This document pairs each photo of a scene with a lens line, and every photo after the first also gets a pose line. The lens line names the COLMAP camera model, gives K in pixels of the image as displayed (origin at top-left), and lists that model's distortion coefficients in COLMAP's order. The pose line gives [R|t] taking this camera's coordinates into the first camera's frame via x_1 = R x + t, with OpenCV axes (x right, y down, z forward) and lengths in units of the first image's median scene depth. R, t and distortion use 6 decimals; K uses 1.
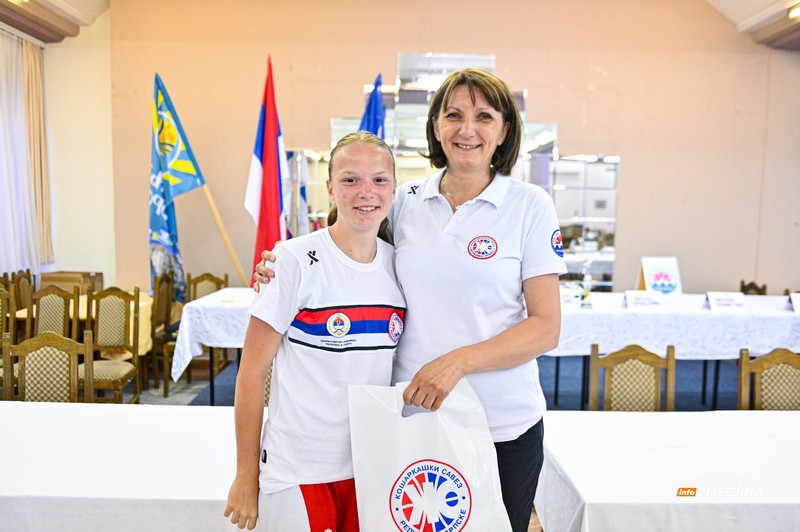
lens RADIAL K [[612.4, 0, 400.0], [0, 612.4, 266.0], [0, 0, 1]] dist [-0.012710, -0.004251]
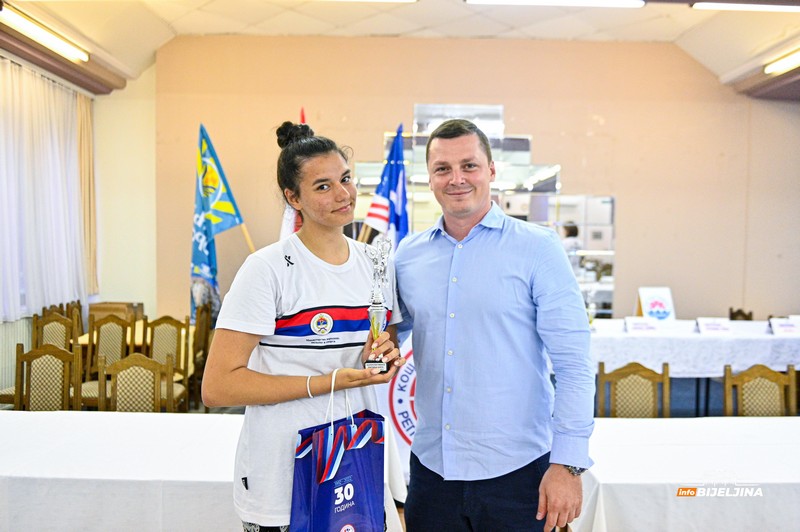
lens RADIAL K [[611.1, 0, 398.3], [0, 611.1, 265.8], [0, 0, 1]] dist [-0.013422, -0.004247]
pose [[0.999989, -0.004078, 0.002420, -0.045244], [0.004190, 0.998820, -0.048376, -0.001302], [-0.002219, 0.048386, 0.998826, -0.110859]]
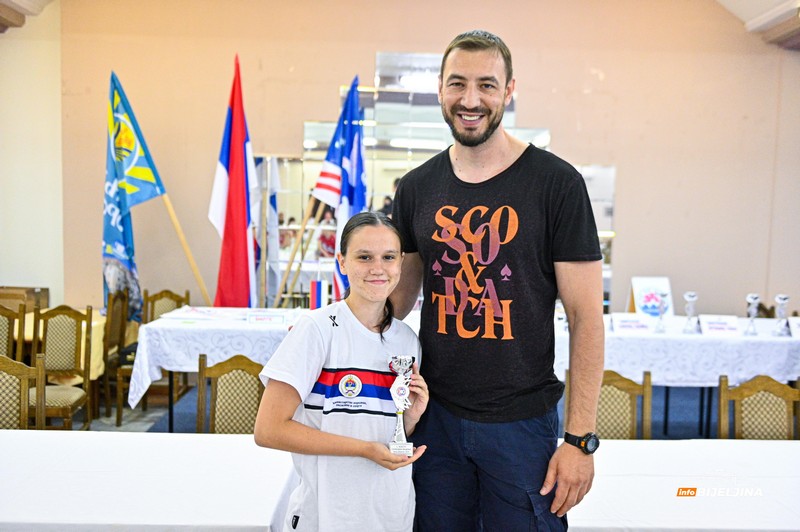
lens RADIAL K [[705.0, 0, 400.0], [0, 705.0, 266.0], [0, 0, 1]] dist [0.015646, 0.004062]
pose [[0.999837, 0.006293, 0.016922, 0.017862], [-0.006007, 0.999840, -0.016870, -0.009538], [-0.017025, 0.016766, 0.999714, -0.070533]]
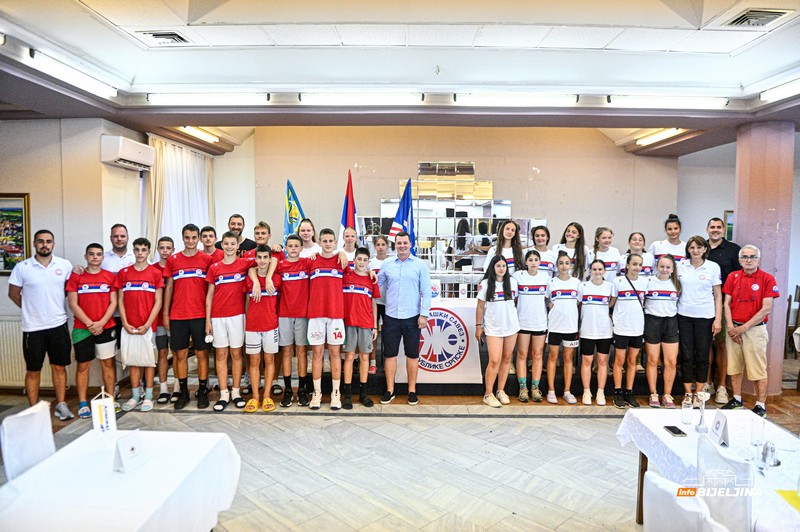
lens RADIAL K [[580.1, 0, 400.0], [0, 580.1, 266.0], [0, 0, 1]] dist [0.000857, 0.000071]
pose [[0.999833, -0.009622, -0.015506, -0.041269], [0.009442, 0.999888, -0.011640, -0.036389], [0.015616, 0.011491, 0.999812, -0.786042]]
